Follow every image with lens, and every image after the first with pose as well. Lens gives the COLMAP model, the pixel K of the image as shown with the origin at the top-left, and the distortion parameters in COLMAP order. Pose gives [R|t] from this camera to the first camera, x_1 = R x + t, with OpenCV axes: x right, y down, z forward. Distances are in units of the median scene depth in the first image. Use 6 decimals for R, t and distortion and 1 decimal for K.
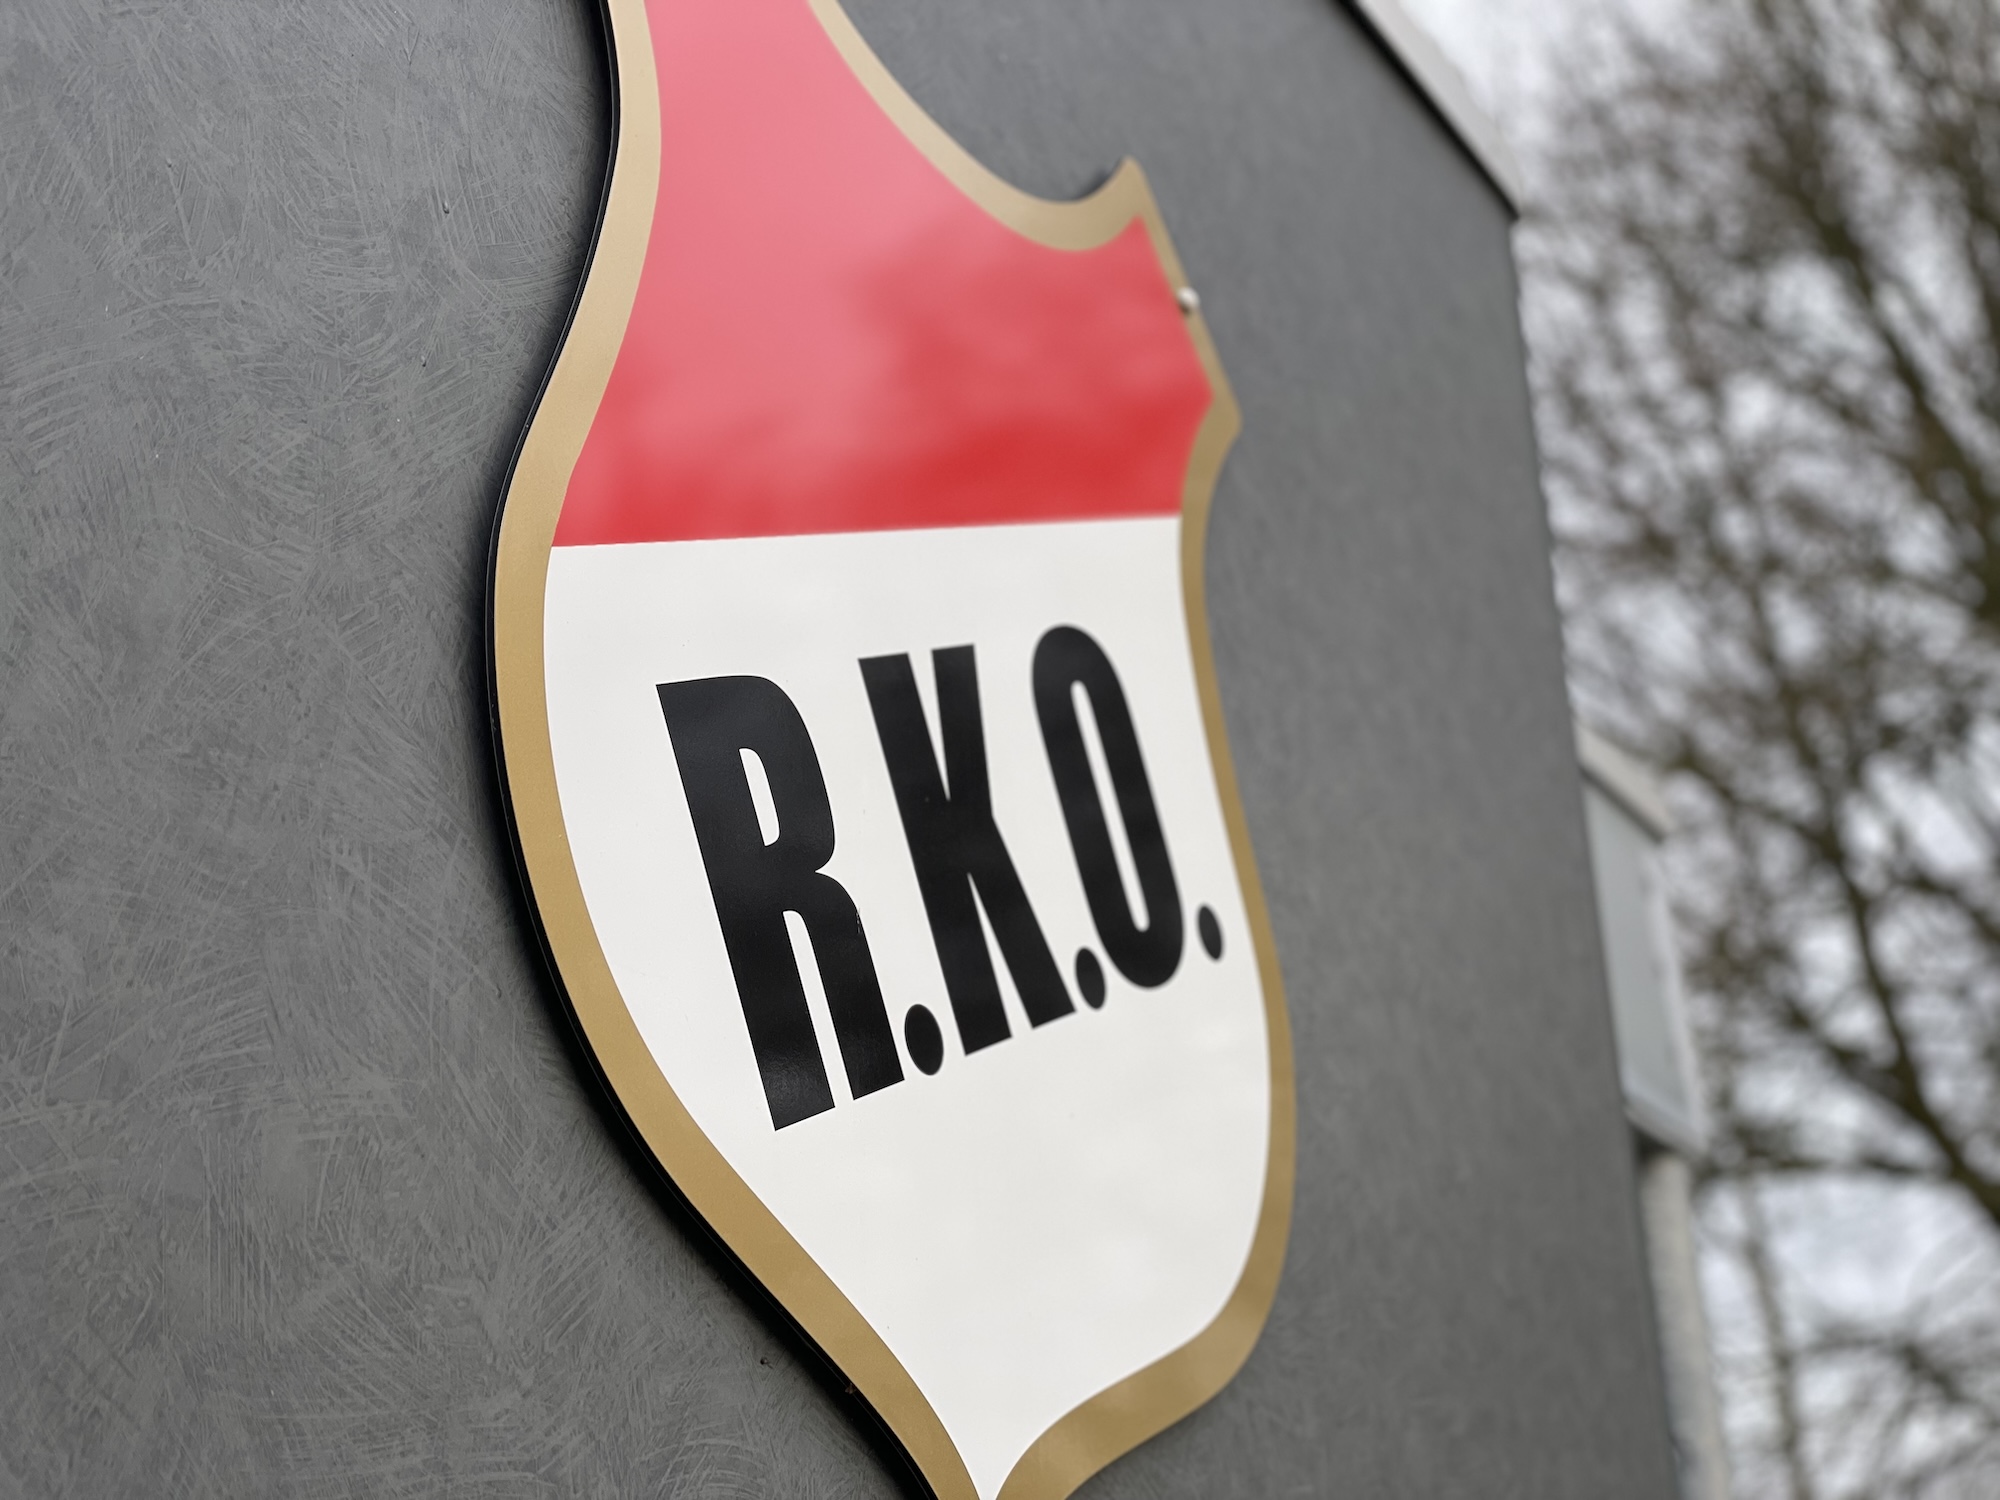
lens RADIAL K [[2992.8, 0, 1000.0], [0, 2992.8, 750.0], [0, 0, 1]] dist [-0.002815, 1.096896]
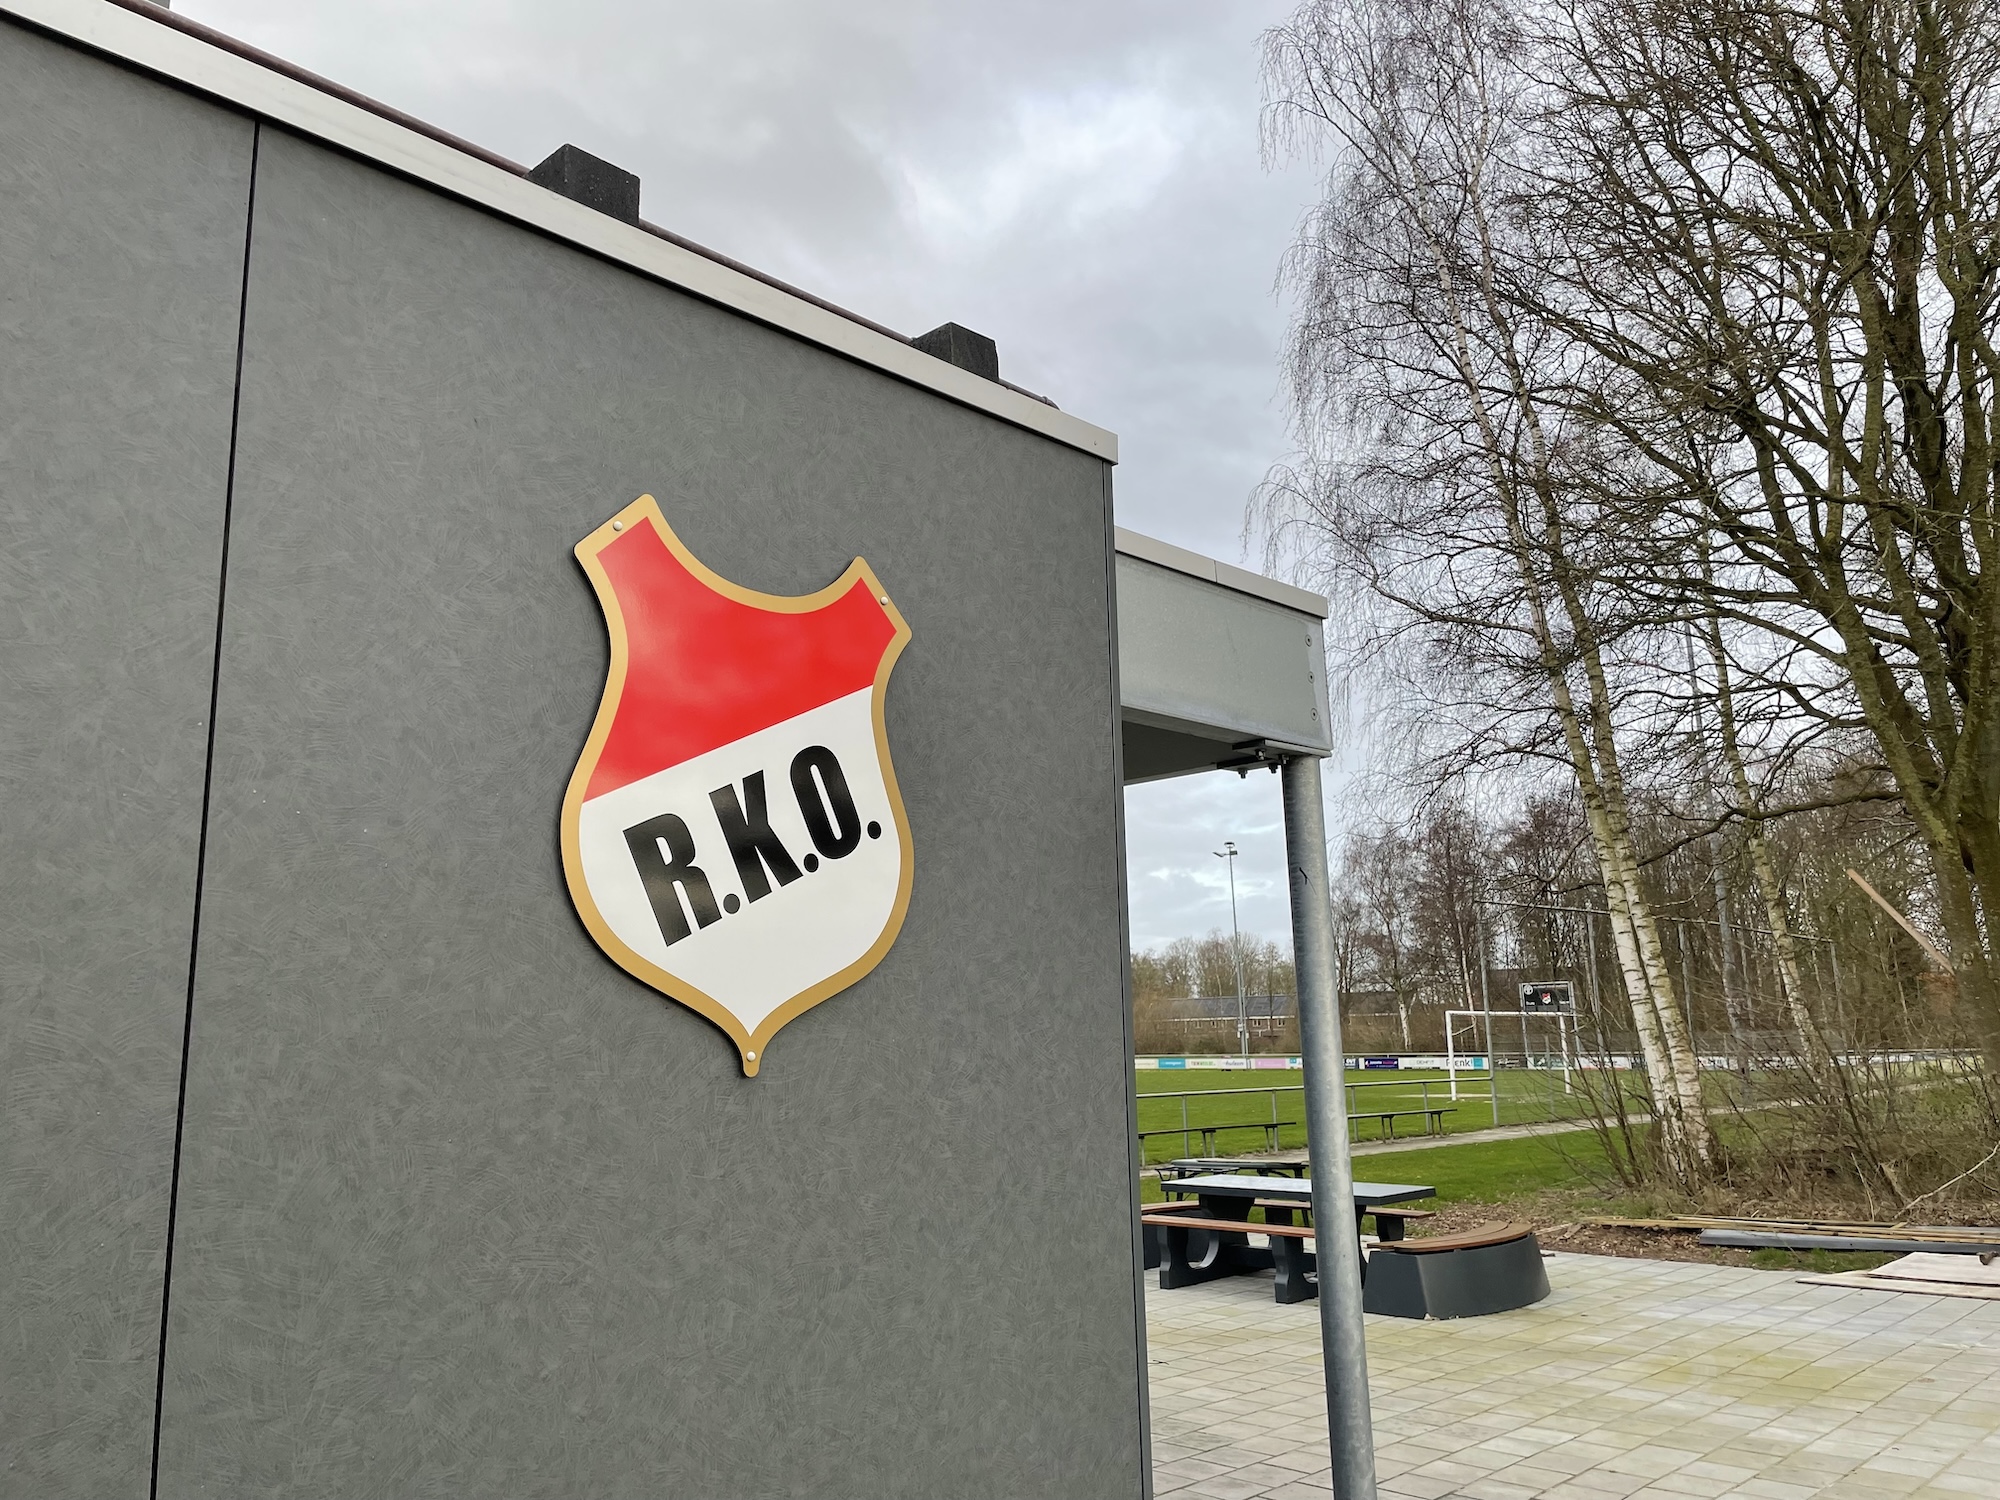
lens RADIAL K [[1506.2, 0, 1000.0], [0, 1506.2, 750.0], [0, 0, 1]] dist [0.102449, -0.131694]
pose [[0.974398, -0.011934, -0.224514, 0.794412], [0.067651, 0.967875, 0.242158, -0.566392], [0.214412, -0.251147, 0.943903, -0.652476]]
